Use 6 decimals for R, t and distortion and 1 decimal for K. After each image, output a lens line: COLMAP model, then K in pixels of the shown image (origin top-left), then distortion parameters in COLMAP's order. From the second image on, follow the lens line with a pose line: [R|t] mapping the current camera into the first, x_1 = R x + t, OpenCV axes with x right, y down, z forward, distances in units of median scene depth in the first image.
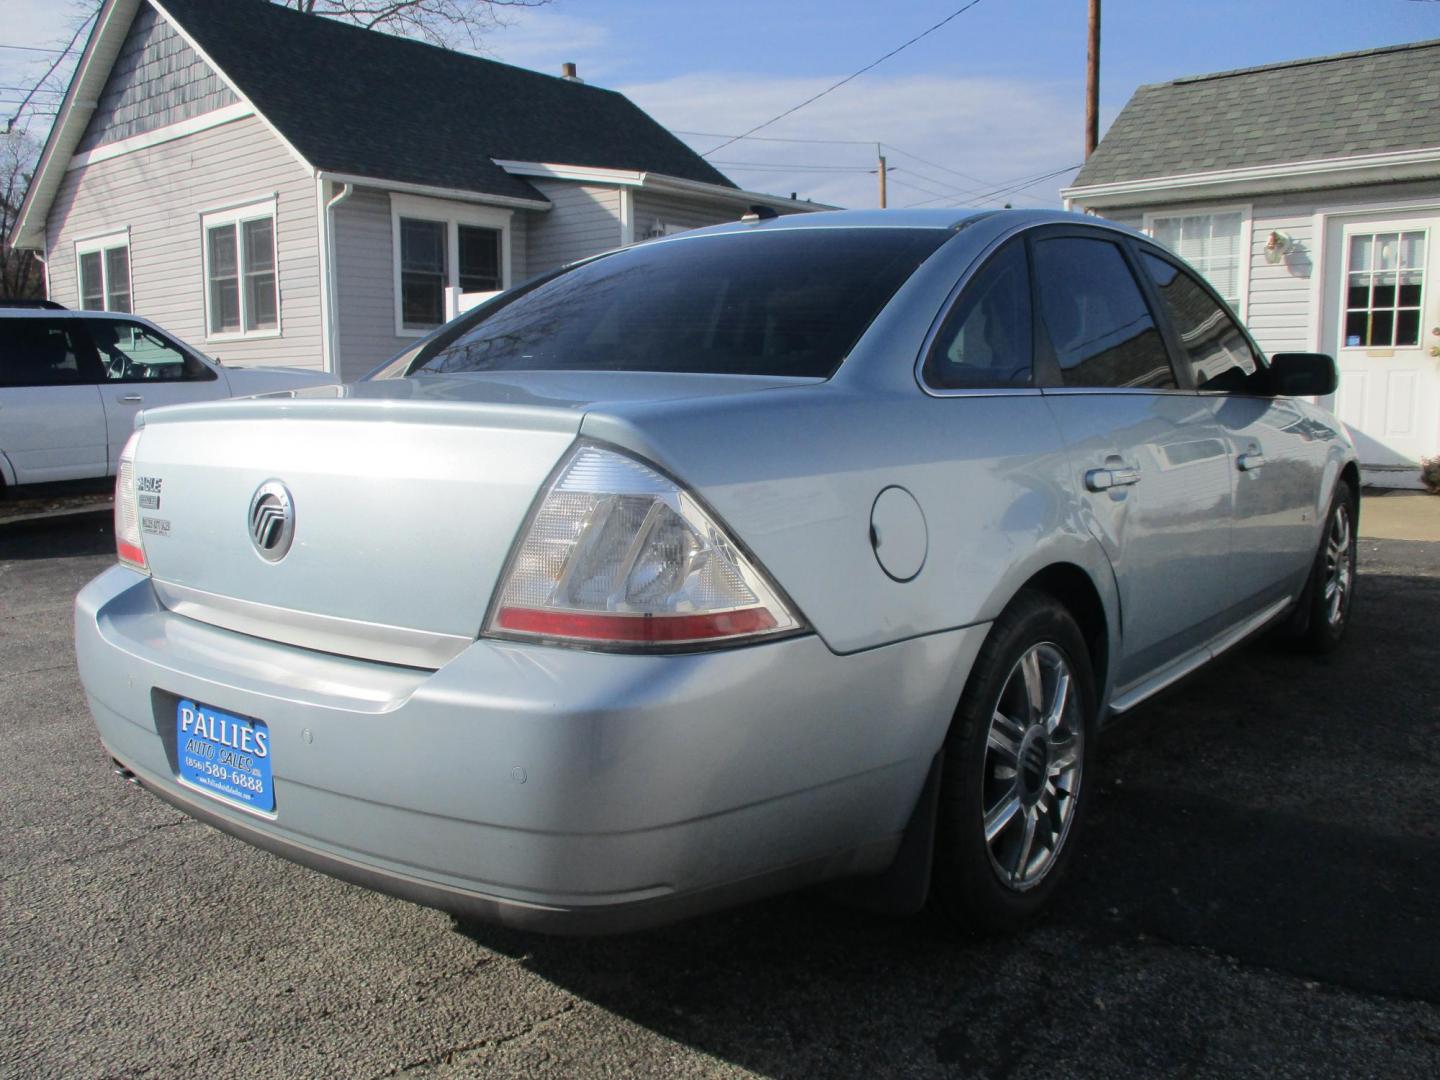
lens RADIAL K [[1181.9, 0, 723.2], [0, 1181.9, 534.2], [0, 0, 1]] dist [-0.029215, -0.000582]
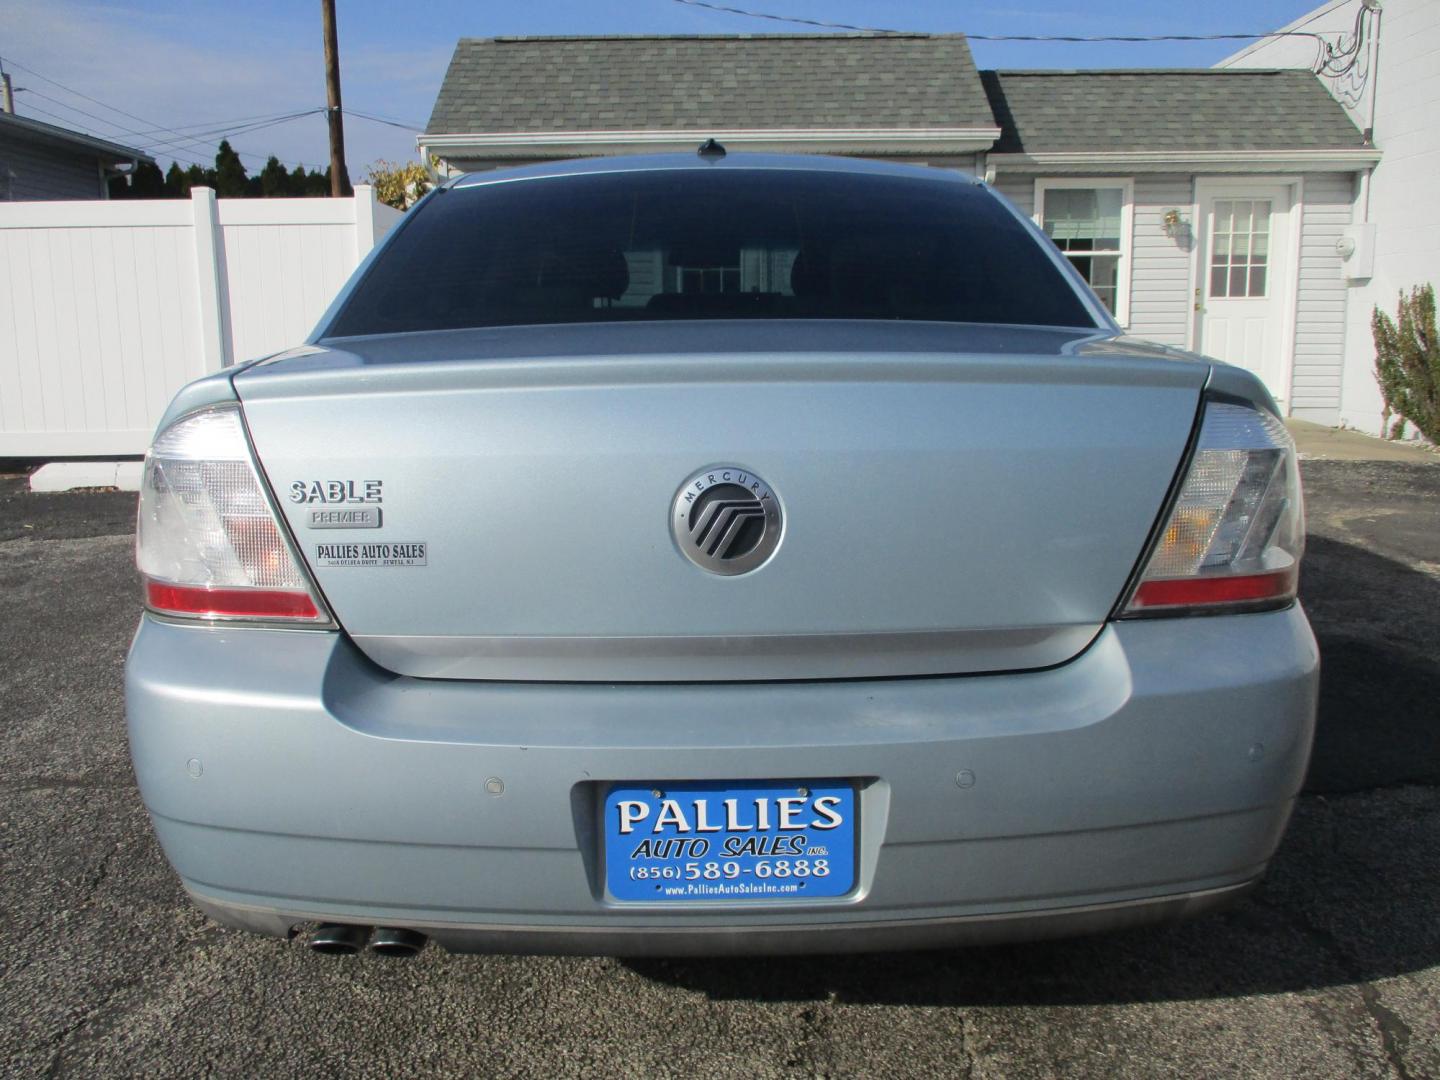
lens RADIAL K [[1181.9, 0, 717.6], [0, 1181.9, 534.7], [0, 0, 1]] dist [-0.029215, -0.000582]
pose [[0.780225, -0.106538, 0.616359, -0.171229], [0.081698, 0.994304, 0.068448, -0.010844], [-0.620141, -0.003050, 0.784485, 0.085549]]
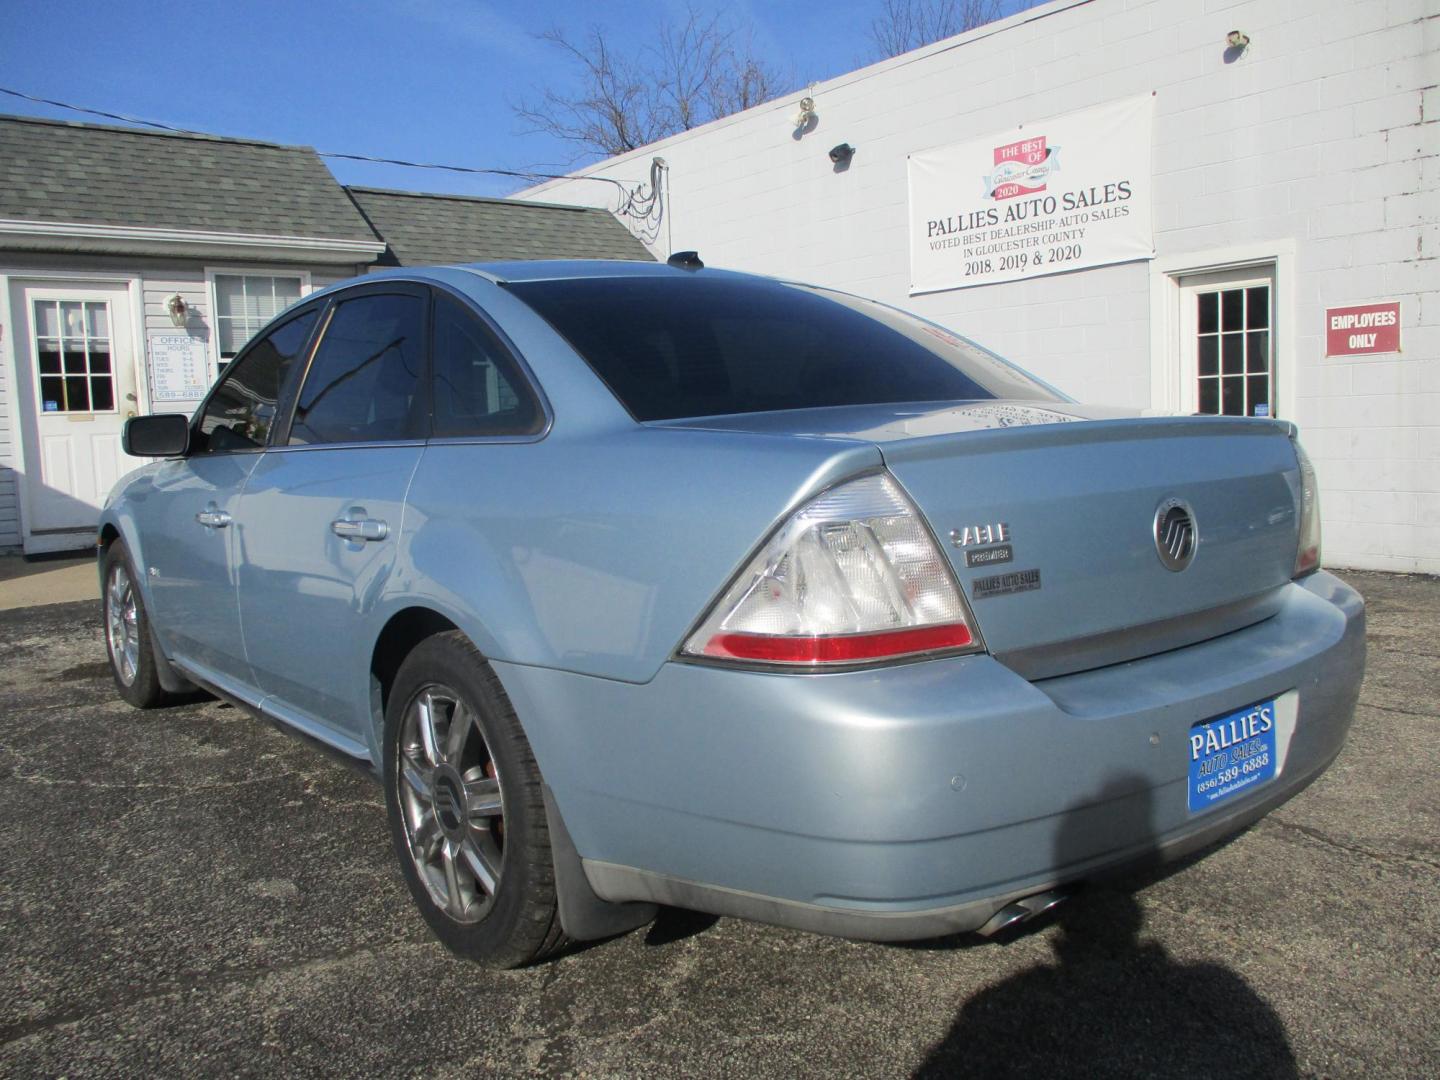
lens RADIAL K [[1181.9, 0, 713.2], [0, 1181.9, 537.0], [0, 0, 1]] dist [-0.029215, -0.000582]
pose [[0.236264, -0.095158, 0.967018, -0.303011], [0.154676, 0.986187, 0.059254, -0.027144], [-0.959299, 0.135575, 0.247719, 0.229992]]
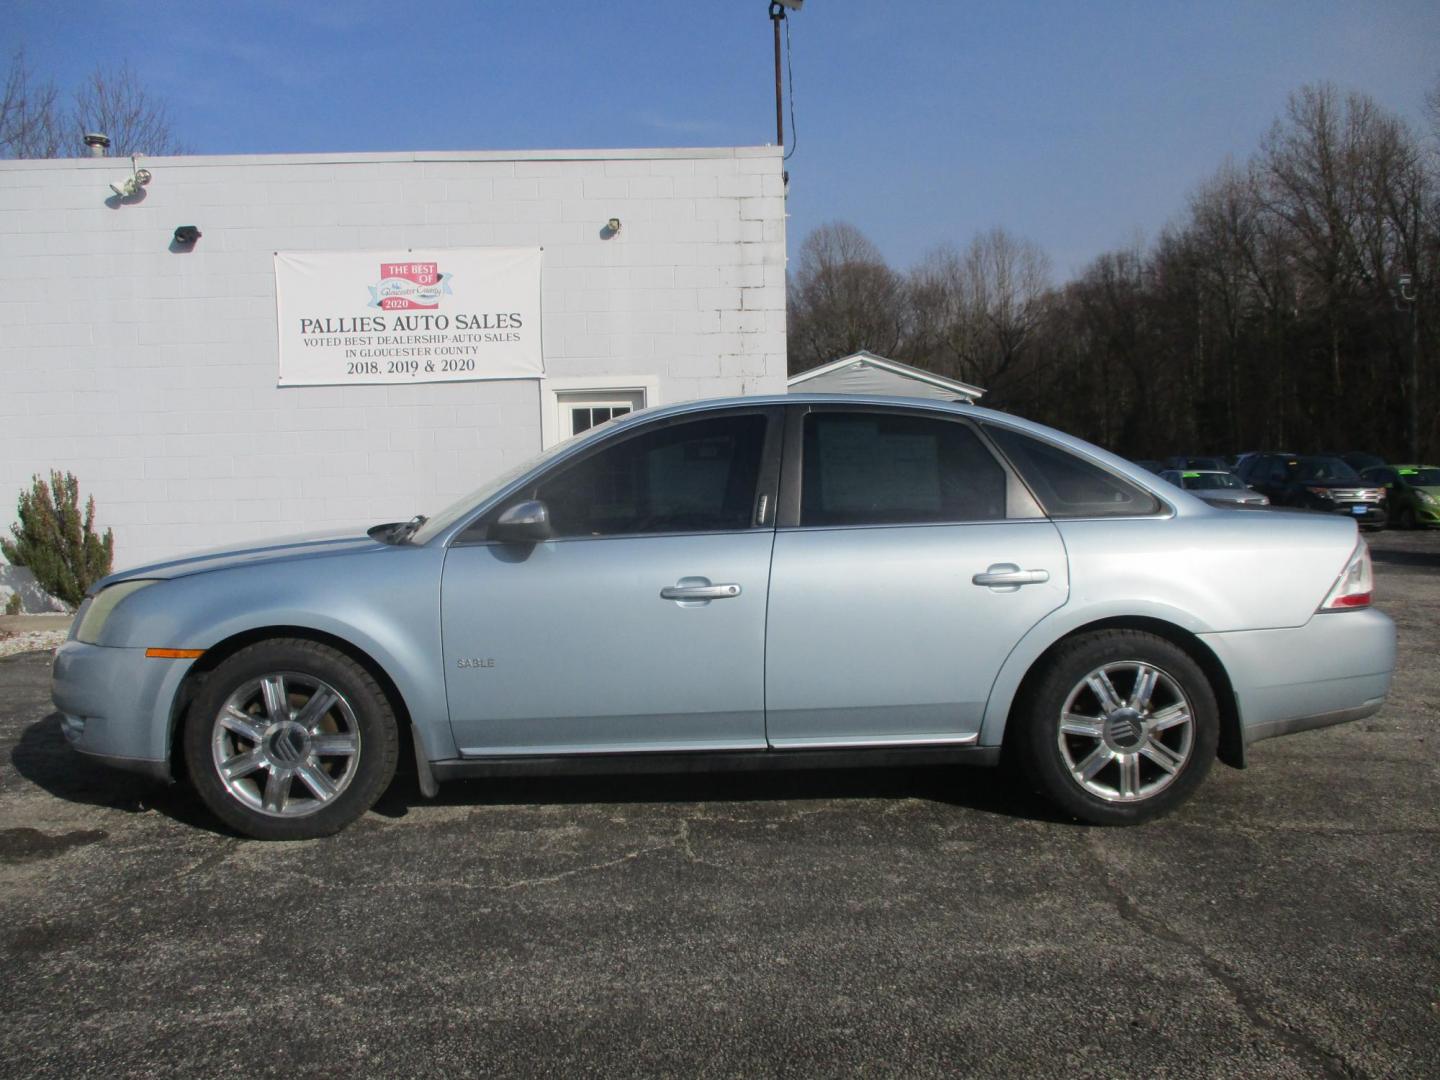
lens RADIAL K [[1181.9, 0, 713.7], [0, 1181.9, 542.4], [0, 0, 1]] dist [-0.029215, -0.000582]
pose [[-0.643126, -0.021723, 0.765452, -0.306978], [0.122950, 0.983700, 0.131218, -0.104886], [-0.755826, 0.178502, -0.629972, 0.712630]]
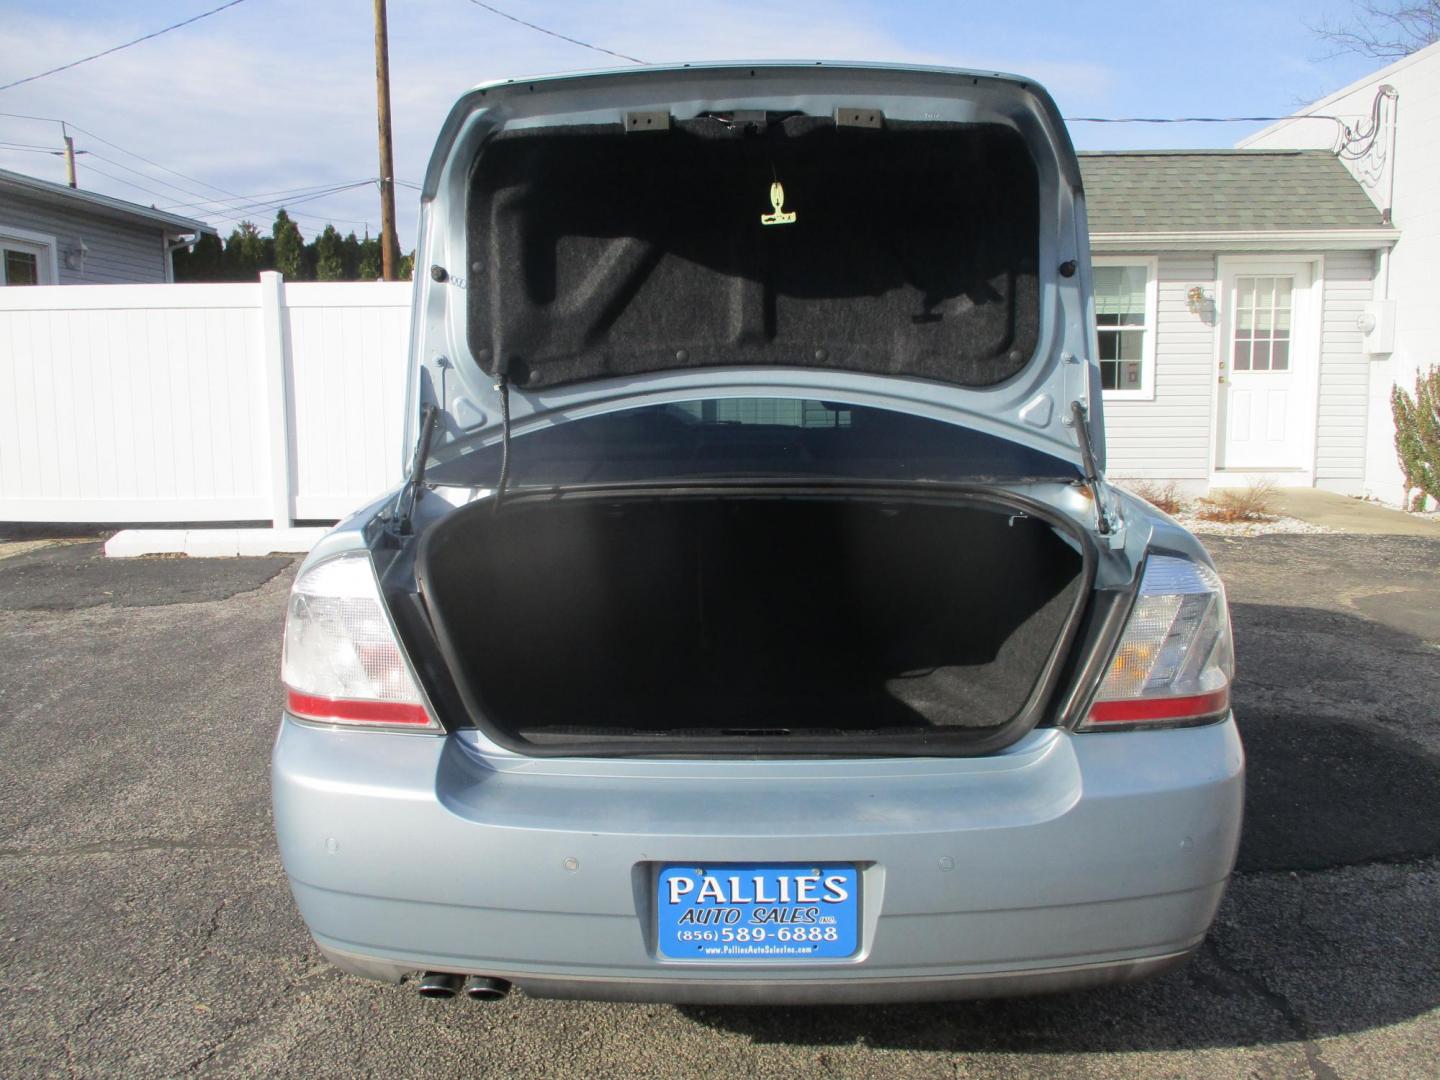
lens RADIAL K [[1181.9, 0, 717.2], [0, 1181.9, 533.7], [0, 0, 1]] dist [-0.029215, -0.000582]
pose [[0.799512, -0.073795, 0.596100, -0.193293], [0.075941, 0.996879, 0.021555, -0.025492], [-0.595830, 0.028035, 0.802621, 0.055008]]
